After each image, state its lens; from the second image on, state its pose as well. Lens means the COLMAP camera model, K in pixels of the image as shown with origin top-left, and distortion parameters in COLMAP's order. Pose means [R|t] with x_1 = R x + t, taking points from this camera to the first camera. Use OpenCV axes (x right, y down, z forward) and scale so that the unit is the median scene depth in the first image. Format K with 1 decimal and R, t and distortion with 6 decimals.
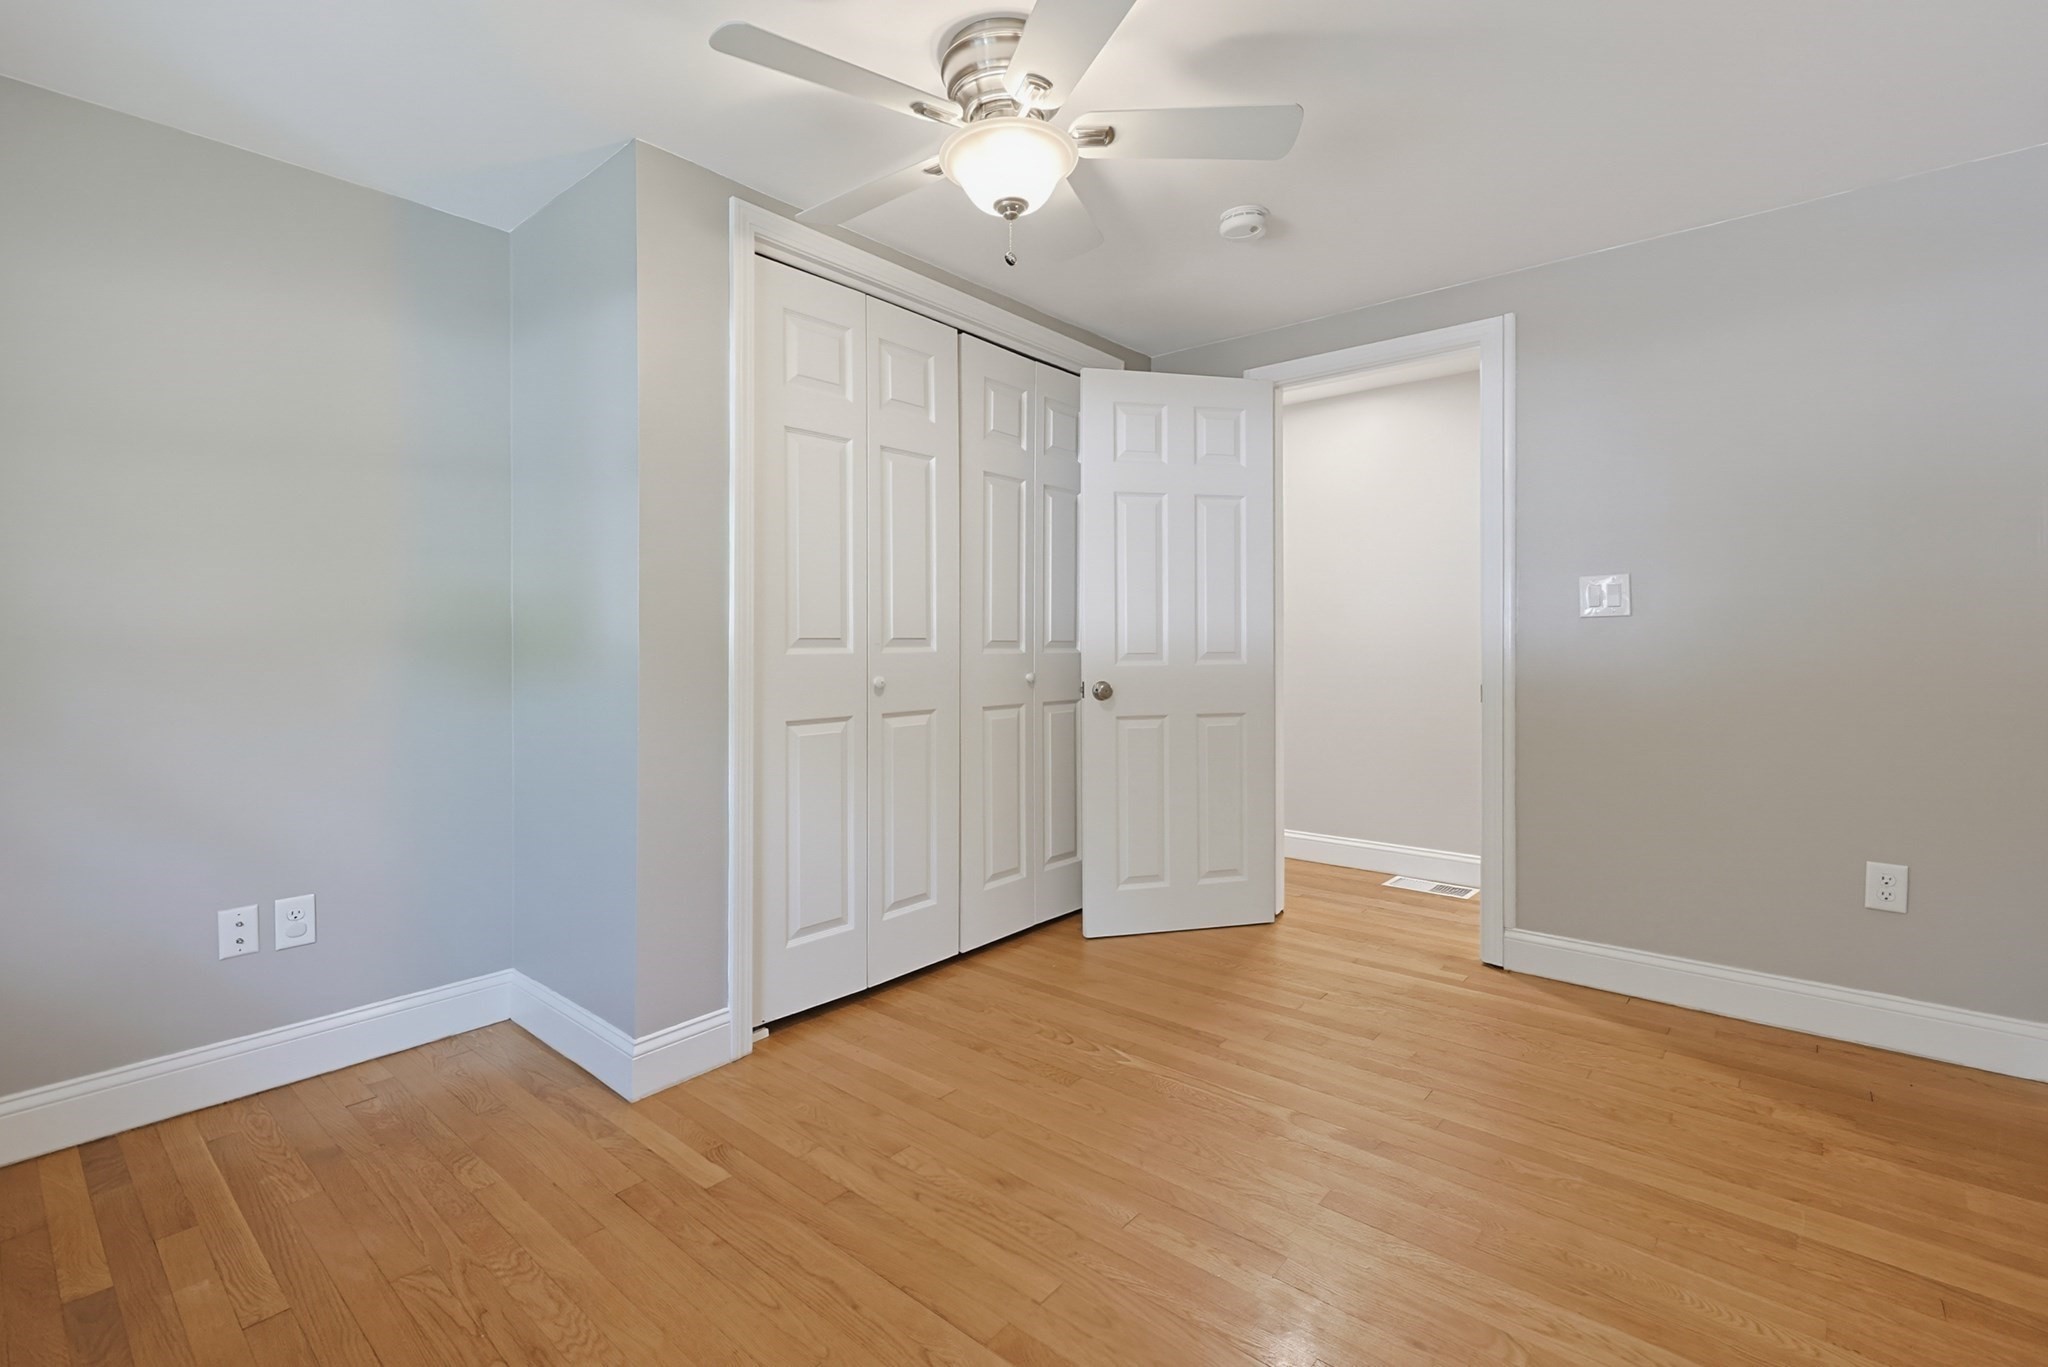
lens RADIAL K [[910.9, 0, 1019.5], [0, 910.9, 669.0], [0, 0, 1]] dist [-0.001240, -0.000332]
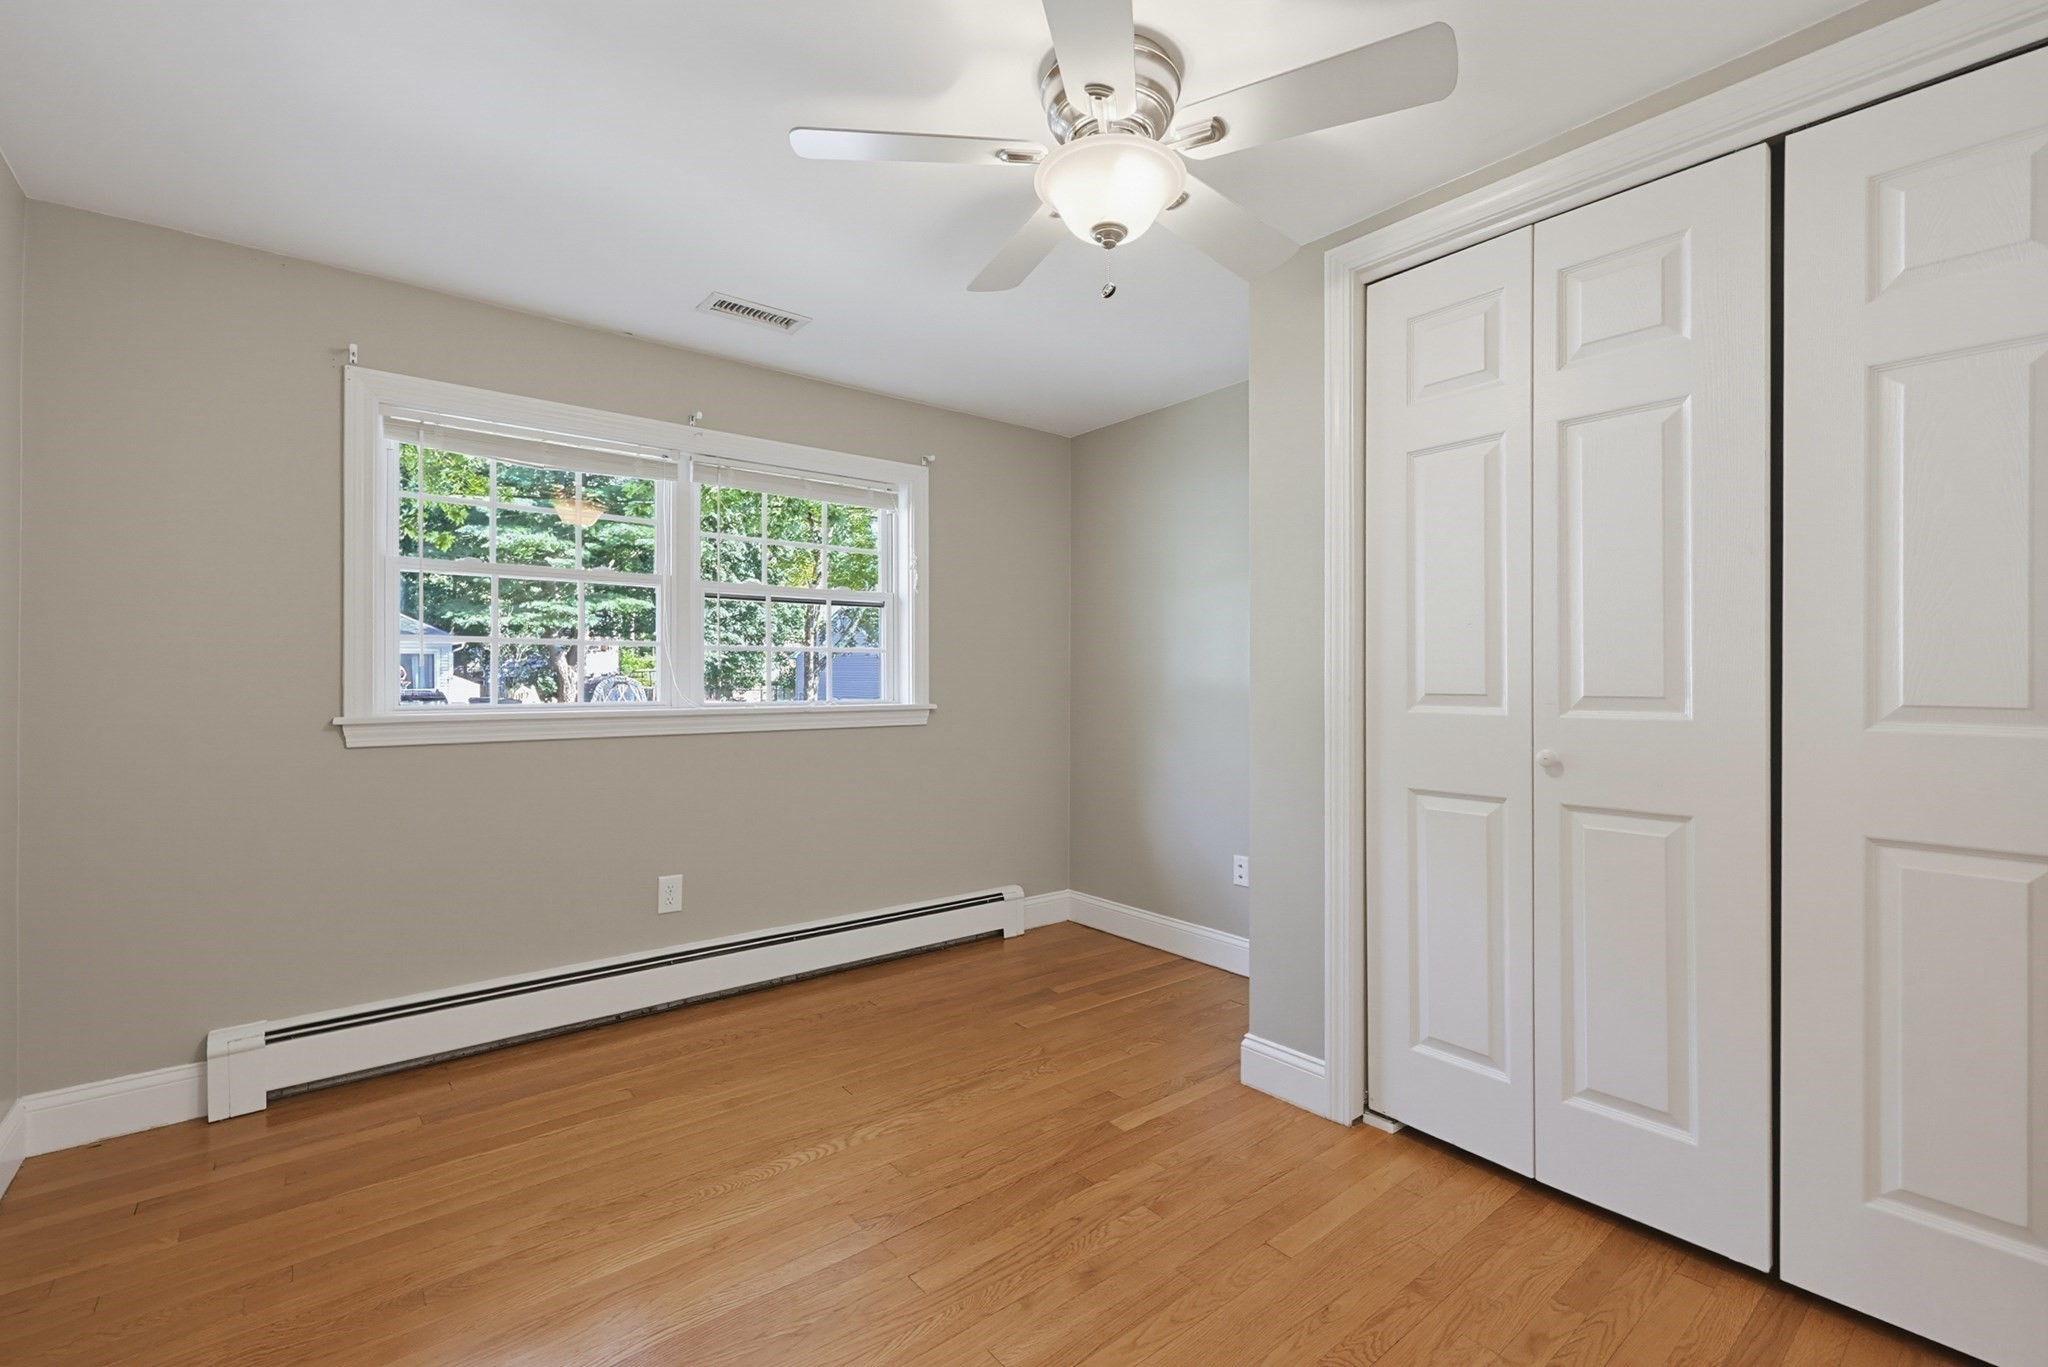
lens RADIAL K [[878.5, 0, 1018.7], [0, 878.5, 694.4], [0, 0, 1]] dist [-0.002312, -0.000782]
pose [[-0.174993, 0.018644, -0.984393, 0.724158], [-0.039528, 0.998882, 0.025946, -0.044574], [0.983776, 0.043451, -0.174060, 0.877435]]
